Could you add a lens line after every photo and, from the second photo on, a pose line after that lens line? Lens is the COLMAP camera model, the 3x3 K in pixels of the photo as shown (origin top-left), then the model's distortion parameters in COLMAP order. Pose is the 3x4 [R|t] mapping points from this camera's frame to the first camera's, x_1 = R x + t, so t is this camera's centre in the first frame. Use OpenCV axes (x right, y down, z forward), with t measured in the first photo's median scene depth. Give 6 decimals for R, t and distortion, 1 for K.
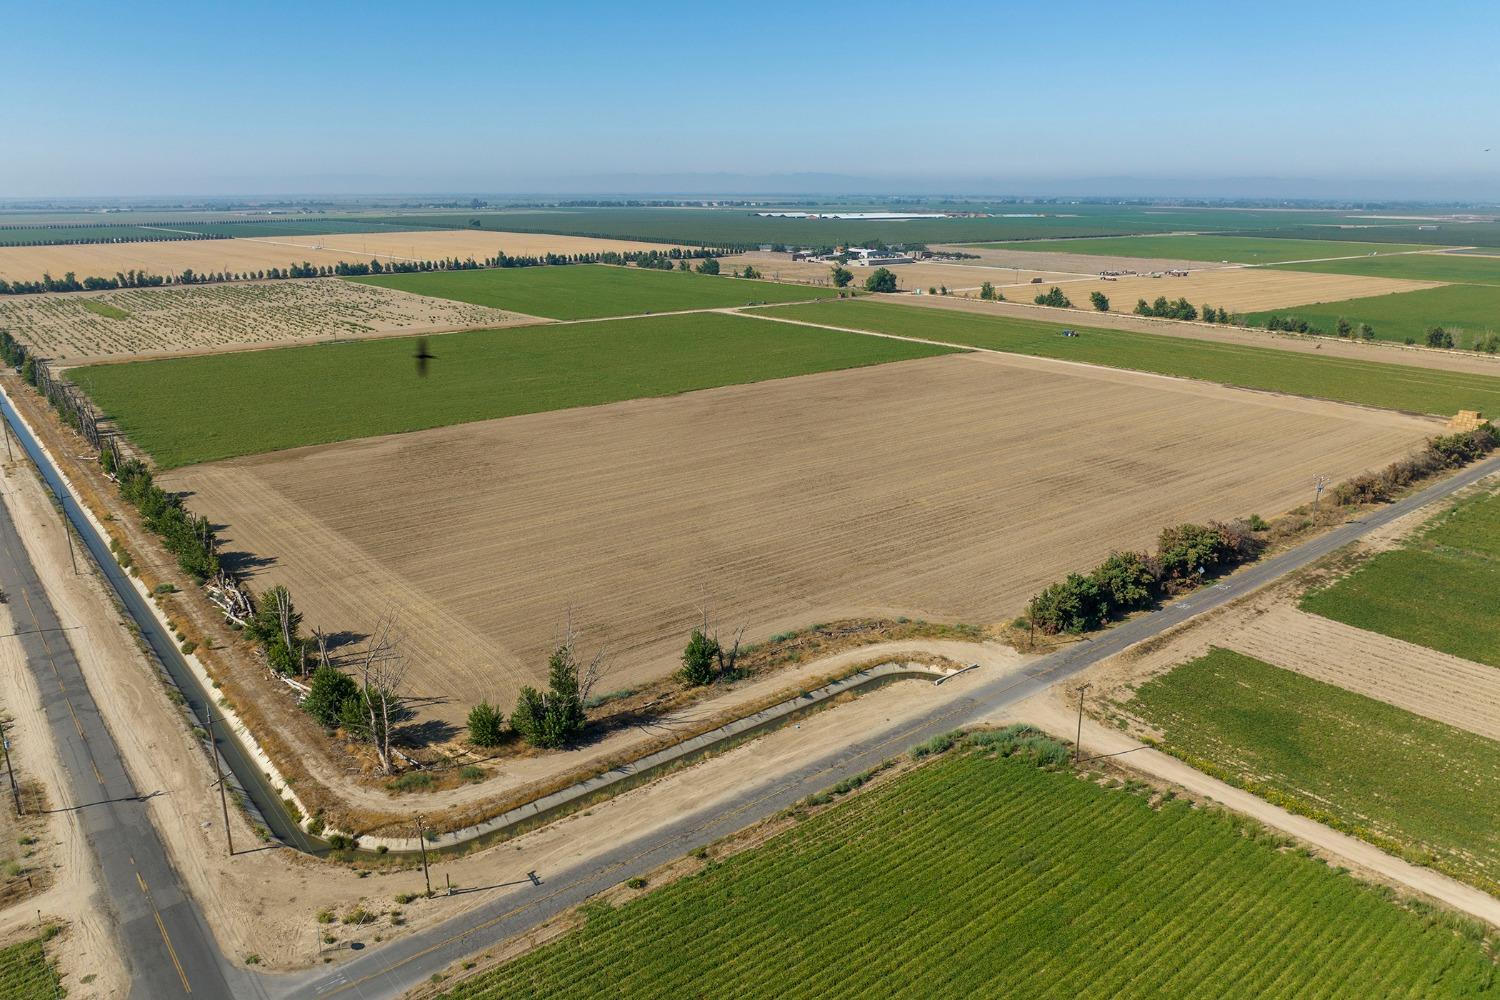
lens RADIAL K [[1057.6, 0, 745.5], [0, 1057.6, 501.2], [0, 0, 1]] dist [-0.030751, -0.001762]
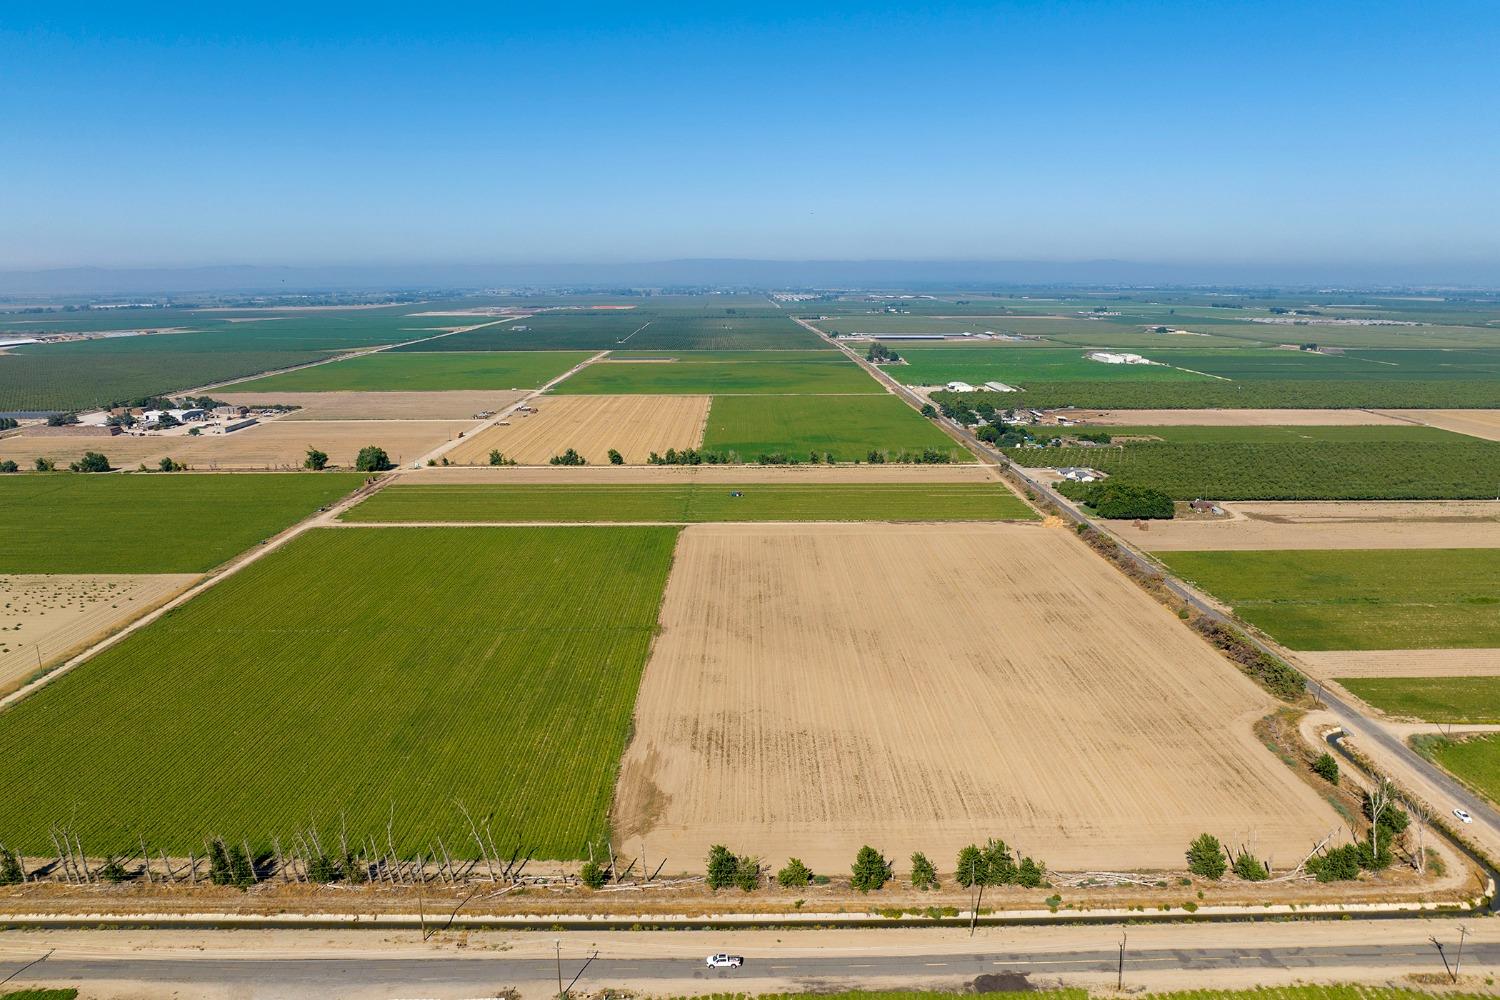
lens RADIAL K [[1057.6, 0, 745.5], [0, 1057.6, 501.2], [0, 0, 1]] dist [-0.030751, -0.001762]
pose [[0.626637, -0.167140, 0.761177, -1.657139], [0.226409, 0.973647, 0.027403, -0.481796], [-0.745697, 0.155166, 0.647965, 0.438139]]
